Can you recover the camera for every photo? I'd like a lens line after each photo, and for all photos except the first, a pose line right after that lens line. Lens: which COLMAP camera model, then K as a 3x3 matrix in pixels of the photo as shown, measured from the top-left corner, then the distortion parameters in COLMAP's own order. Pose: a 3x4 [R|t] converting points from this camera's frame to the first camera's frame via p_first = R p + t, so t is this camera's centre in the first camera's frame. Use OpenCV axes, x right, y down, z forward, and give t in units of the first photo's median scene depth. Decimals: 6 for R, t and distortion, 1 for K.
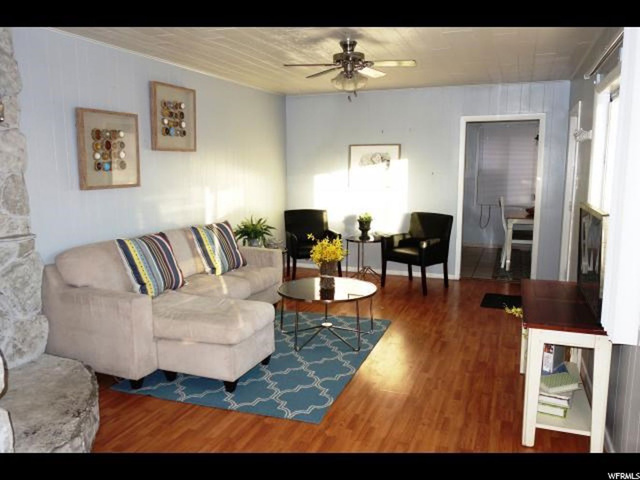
lens RADIAL K [[504.7, 0, 314.0], [0, 504.7, 246.1], [0, 0, 1]] dist [0.026132, 0.001699]
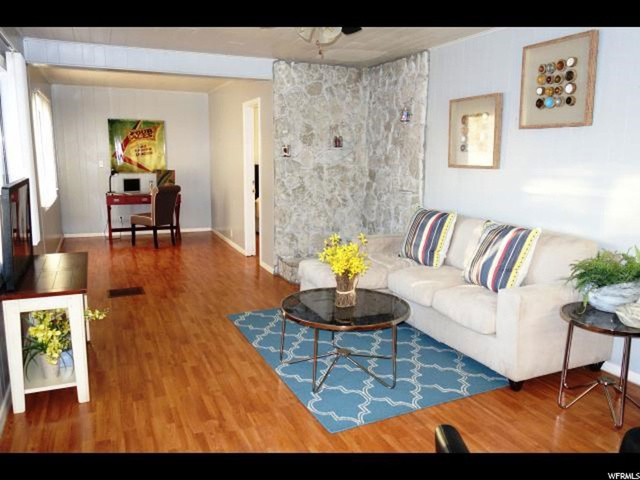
lens RADIAL K [[504.7, 0, 314.2], [0, 504.7, 240.1], [0, 0, 1]] dist [0.026132, 0.001699]
pose [[-0.707589, 0.112678, -0.697583, 0.644210], [-0.125259, 0.951570, 0.280758, -0.241506], [0.695434, 0.286040, -0.659207, 1.601046]]
